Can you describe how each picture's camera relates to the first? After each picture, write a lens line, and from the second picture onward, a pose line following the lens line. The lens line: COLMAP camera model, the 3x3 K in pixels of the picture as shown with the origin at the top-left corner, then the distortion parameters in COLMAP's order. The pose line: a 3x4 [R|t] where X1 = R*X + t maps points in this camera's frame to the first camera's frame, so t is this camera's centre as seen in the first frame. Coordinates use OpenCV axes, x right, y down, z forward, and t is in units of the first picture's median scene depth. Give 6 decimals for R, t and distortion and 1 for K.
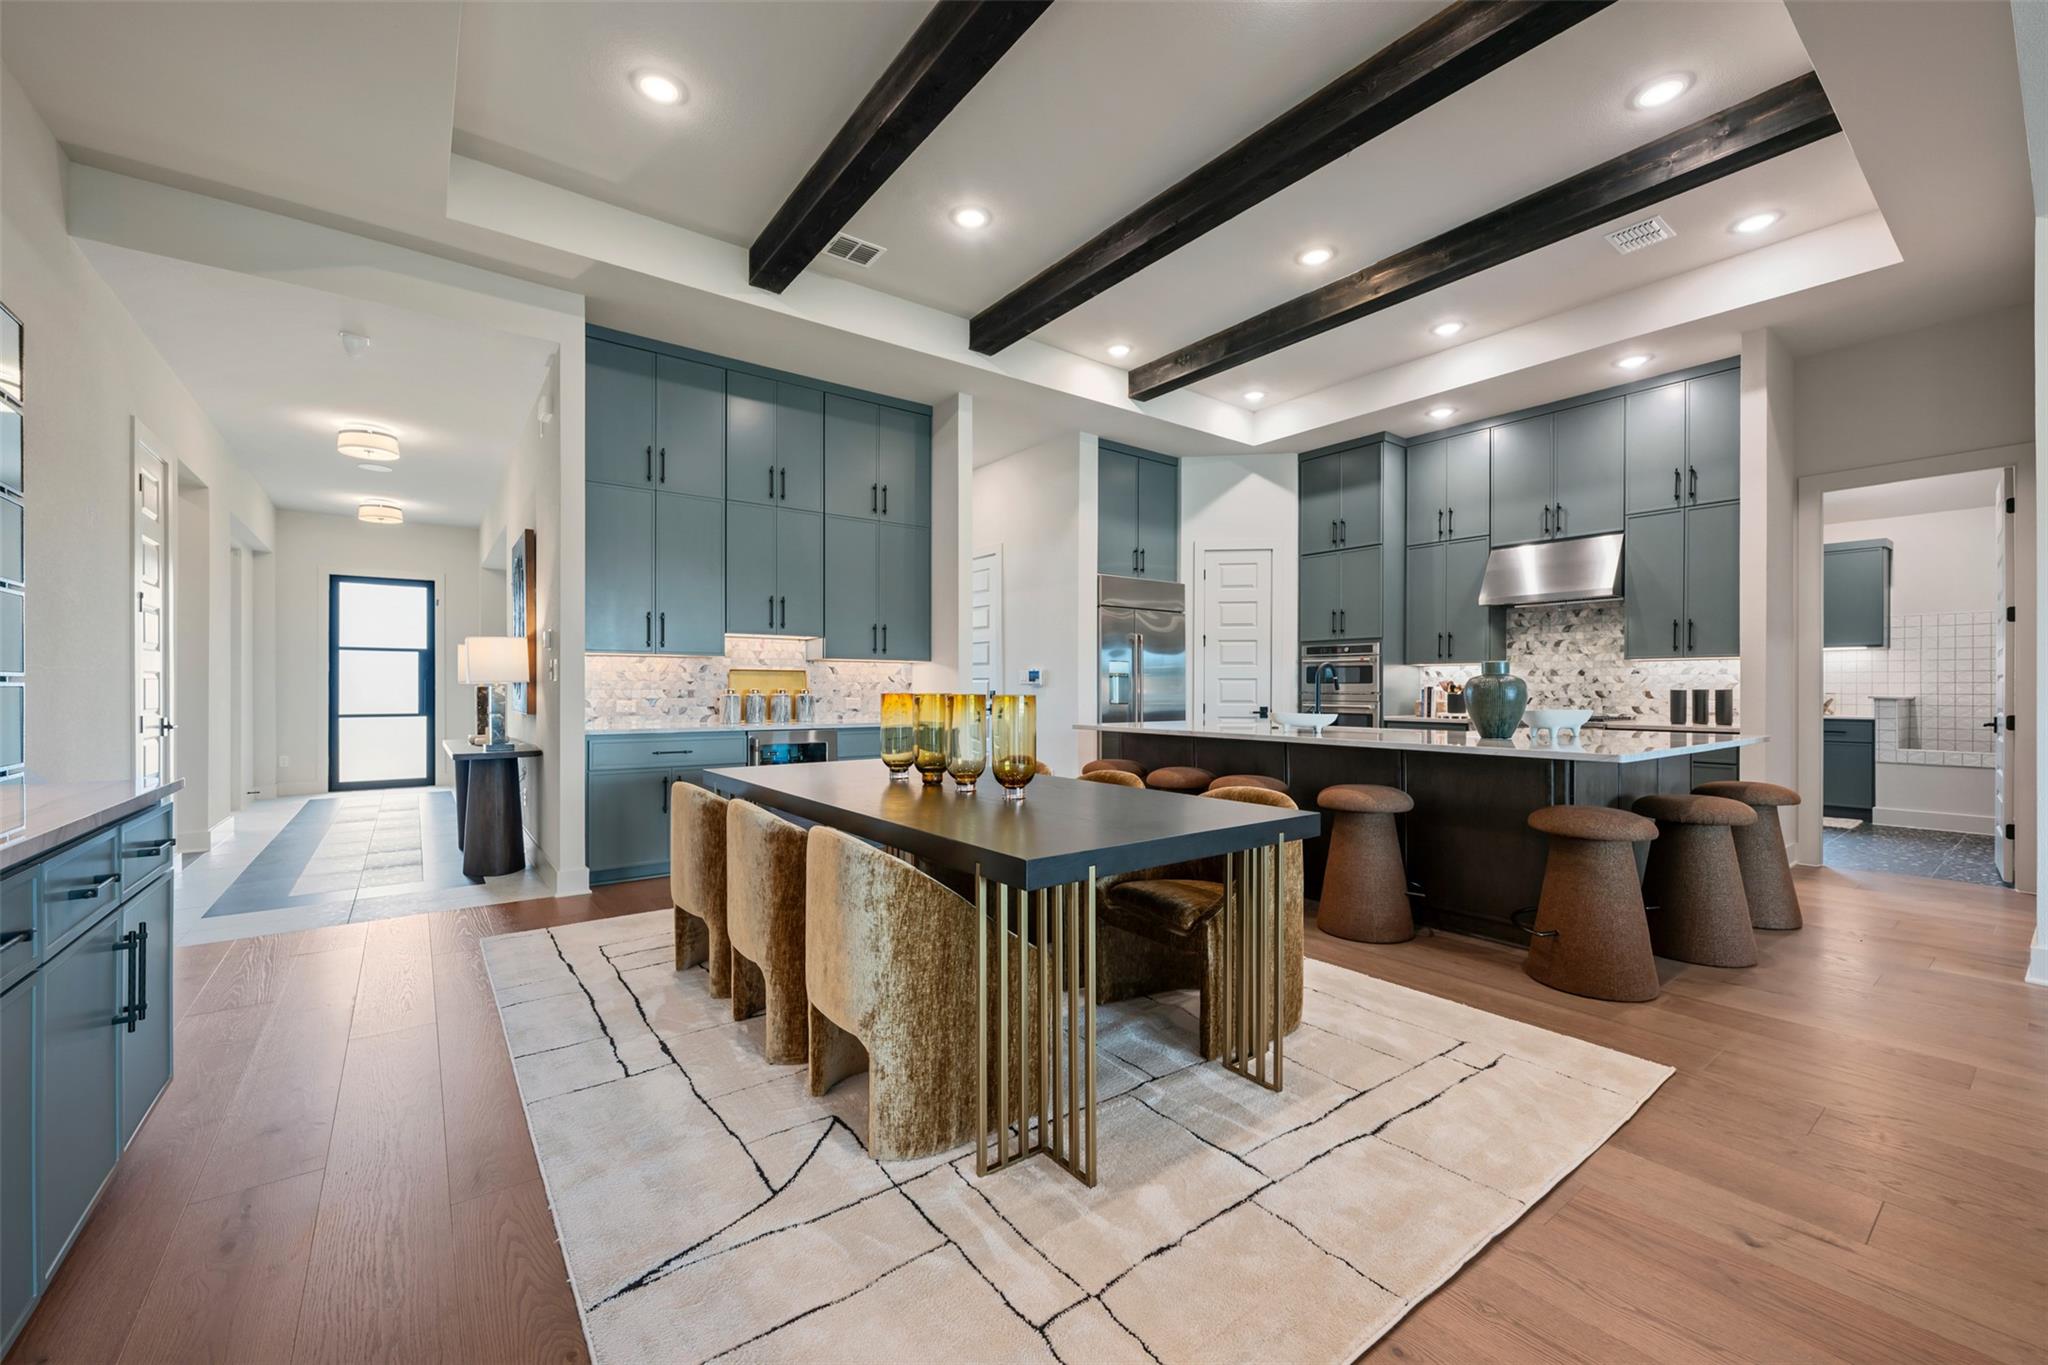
lens RADIAL K [[816.6, 0, 1038.1], [0, 816.6, 694.1], [0, 0, 1]] dist [0.002053, -0.000832]
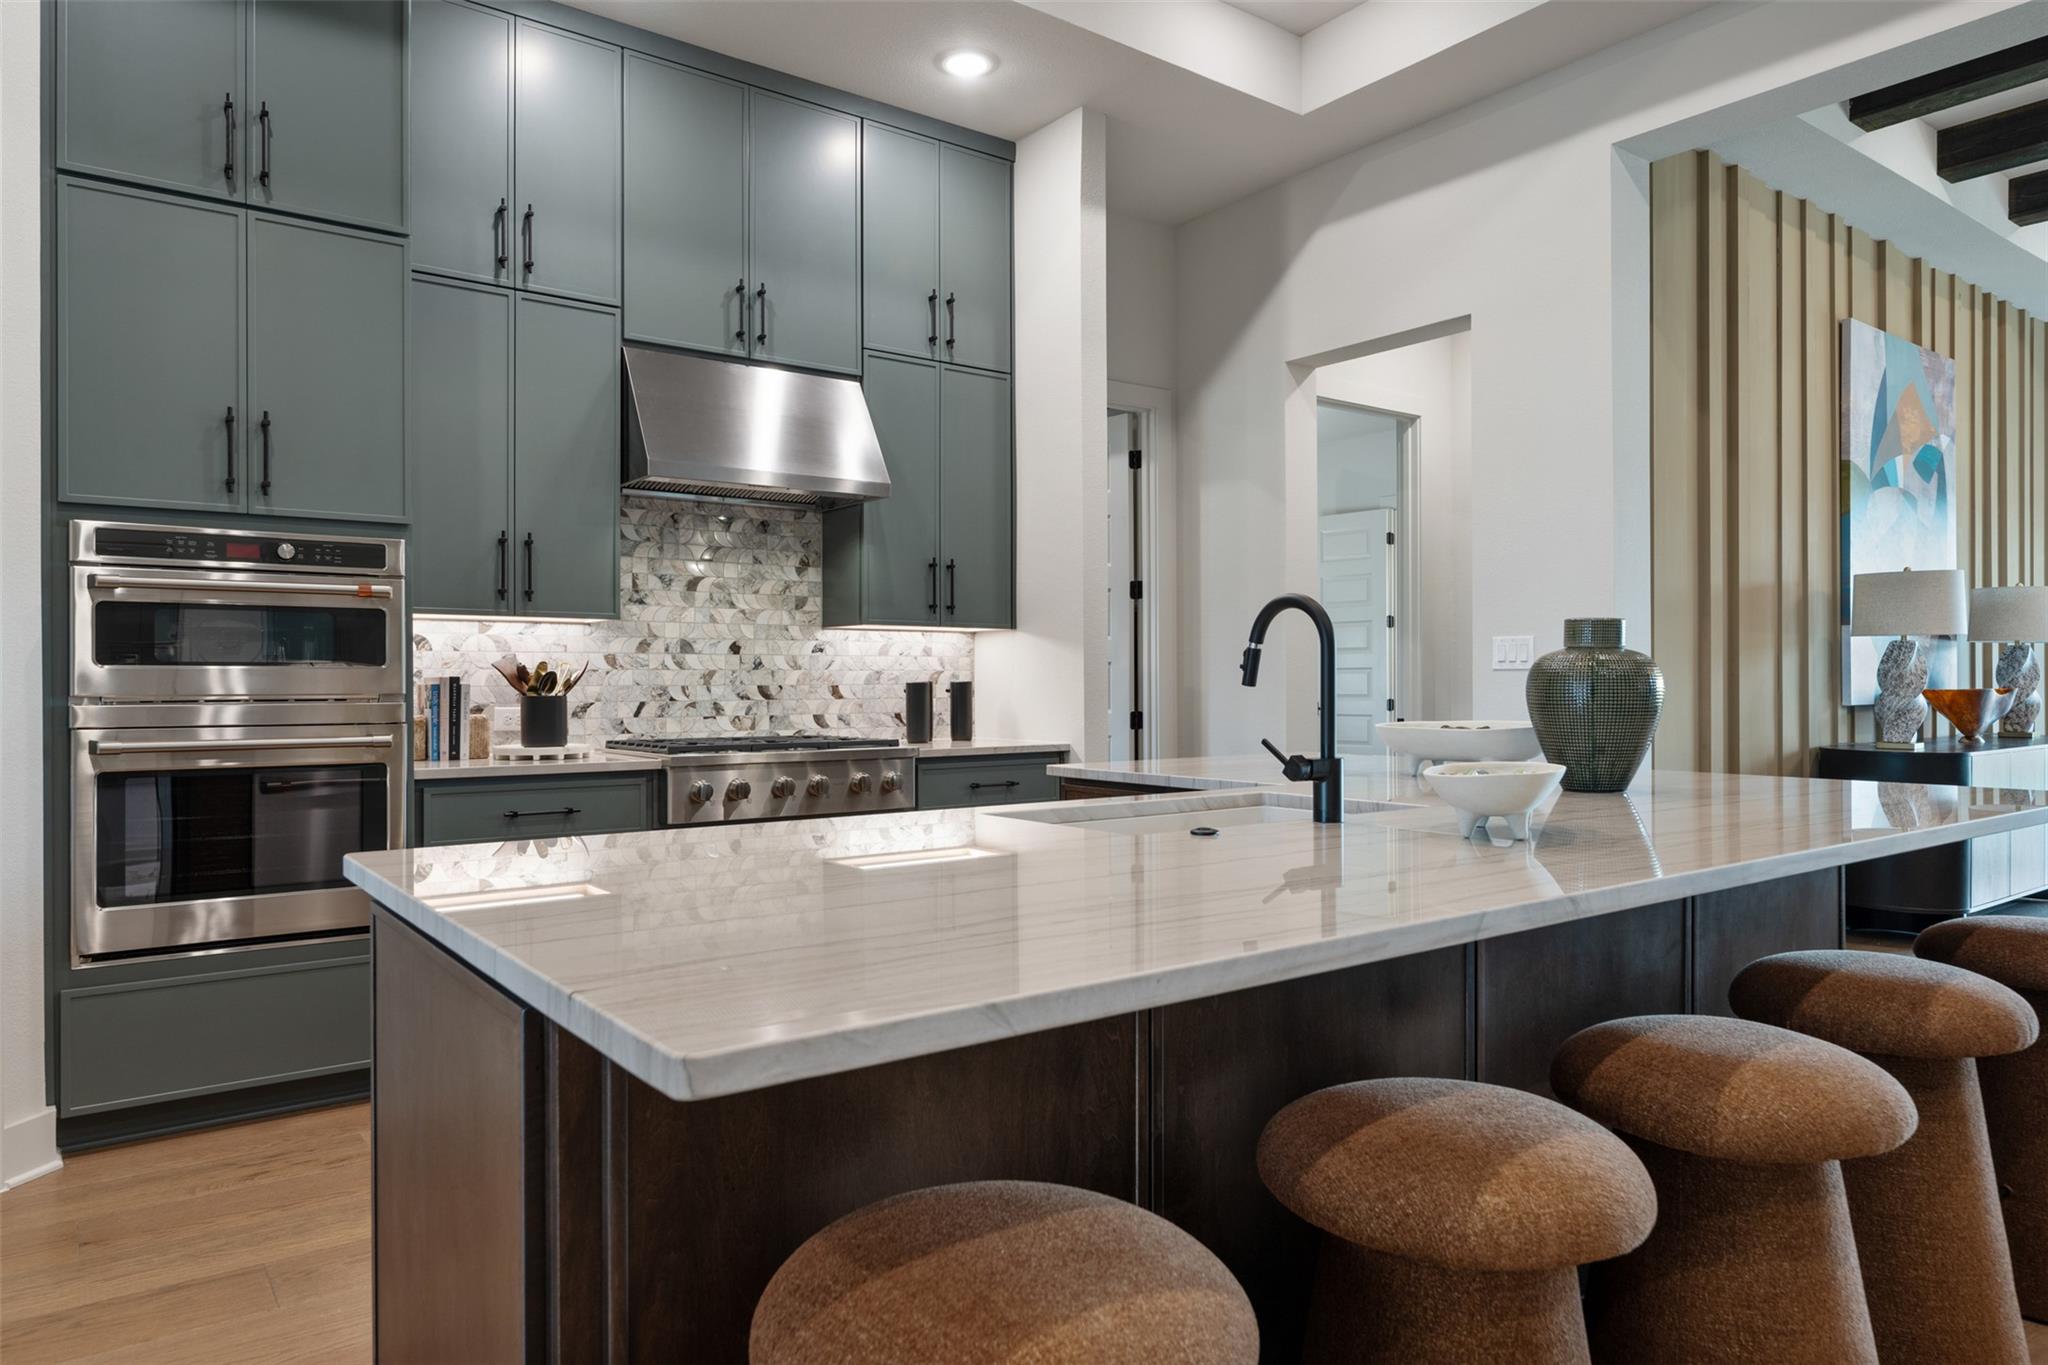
lens RADIAL K [[1302.3, 0, 1024.4], [0, 1302.3, 678.7], [0, 0, 1]] dist [-0.006828, 0.001496]
pose [[0.007873, -0.000420, 0.999969, -0.101434], [0.009454, 0.999955, 0.000346, -0.006886], [-0.999924, 0.009451, 0.007876, 0.824886]]
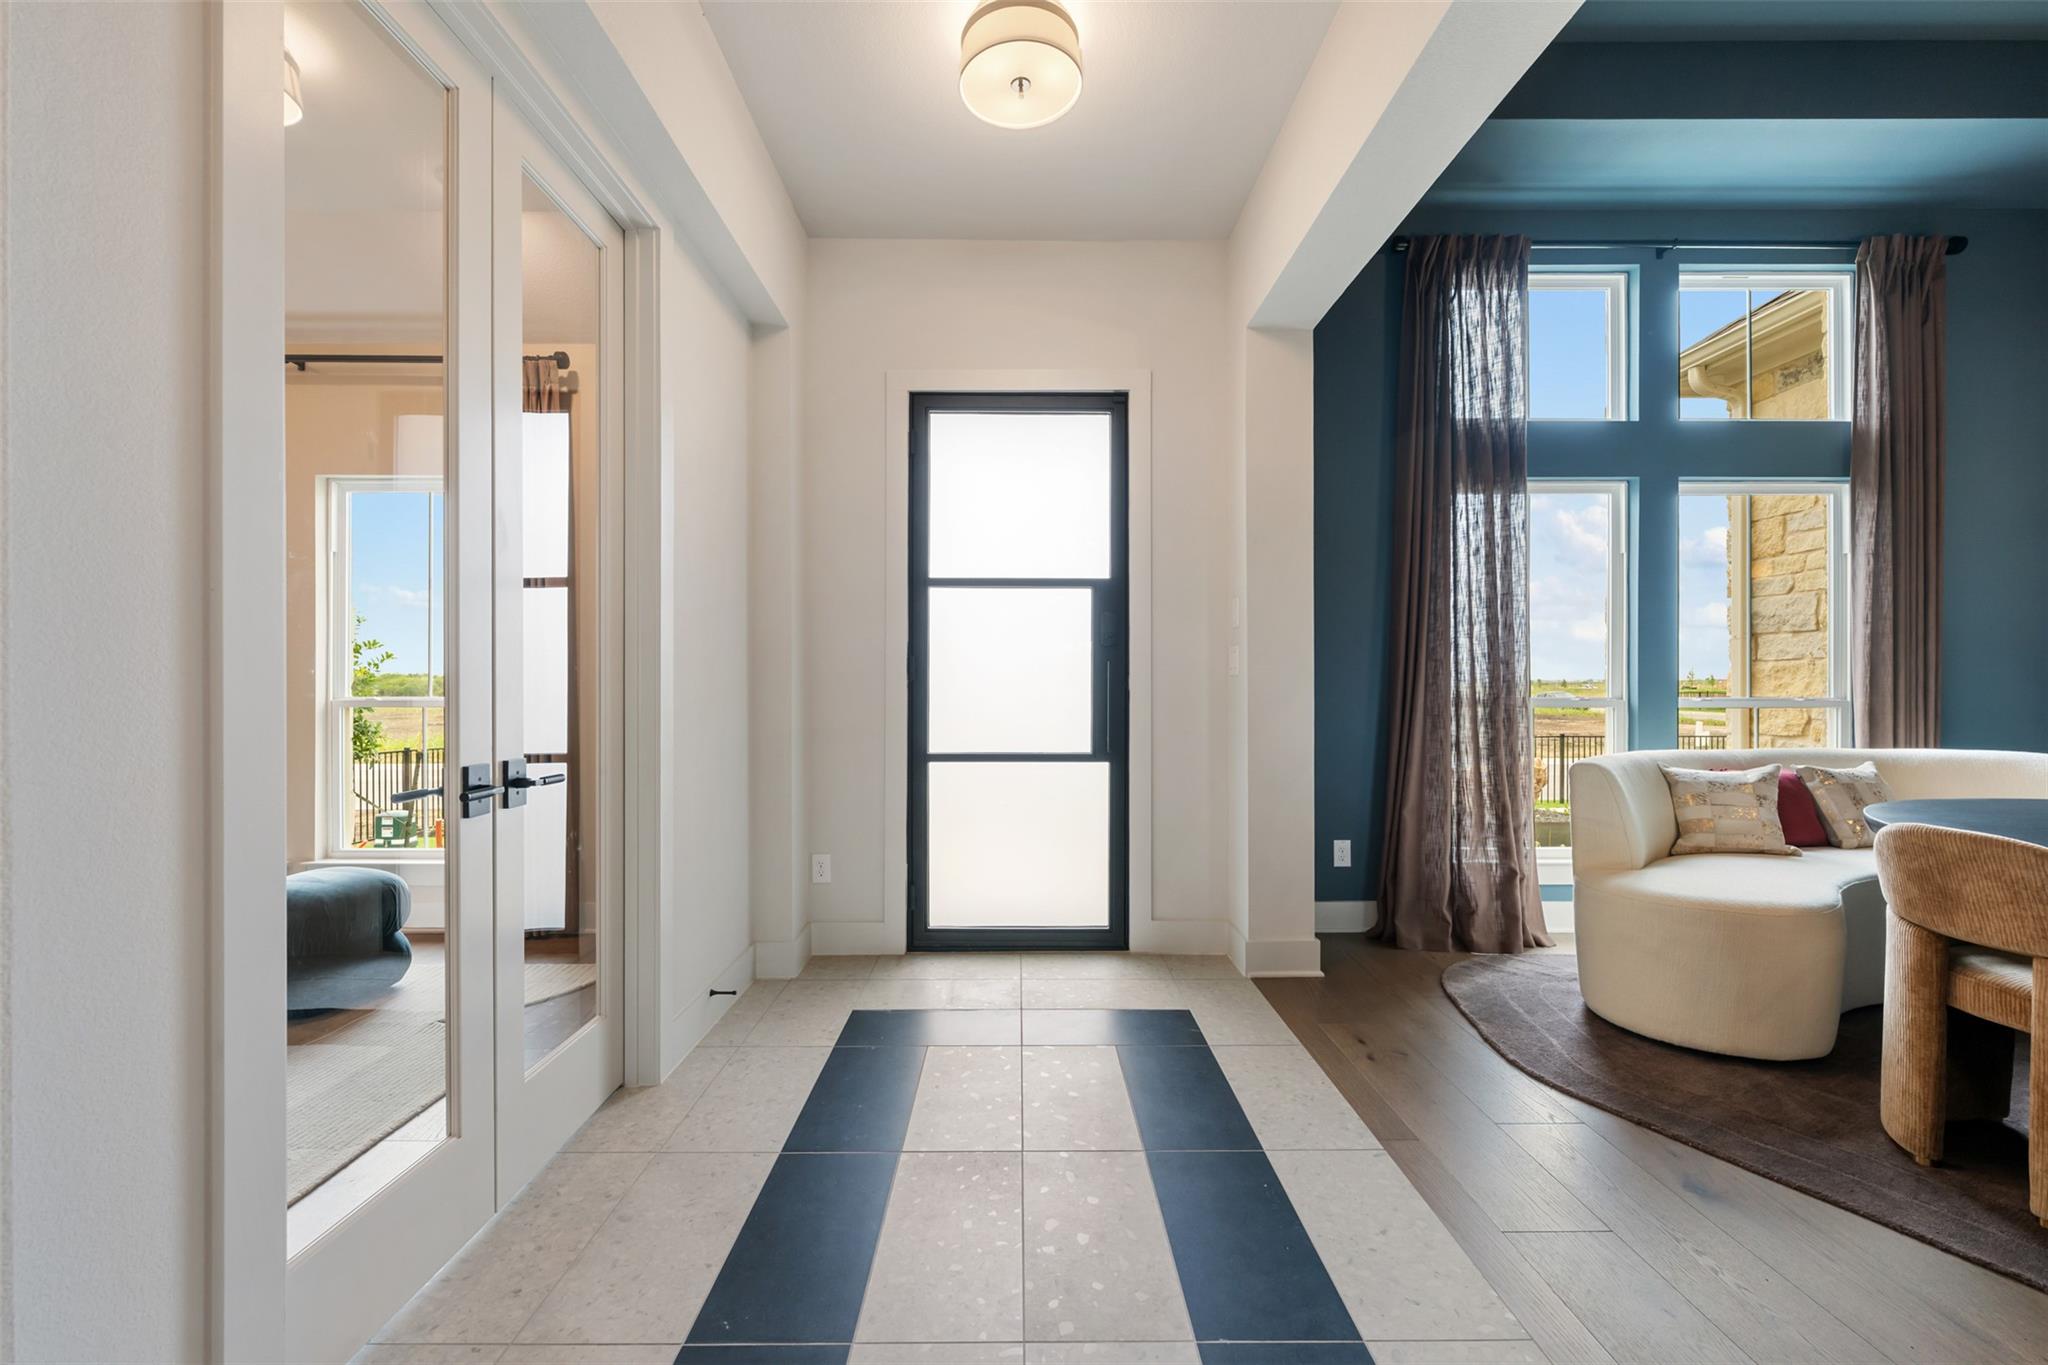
lens RADIAL K [[816.6, 0, 1030.2], [0, 816.6, 684.8], [0, 0, 1]] dist [0.002053, -0.000832]
pose [[0.790774, -0.003186, -0.612100, -0.824668], [-0.000354, 0.999984, -0.005663, -0.008212], [0.612108, 0.004695, 0.790760, 1.028287]]
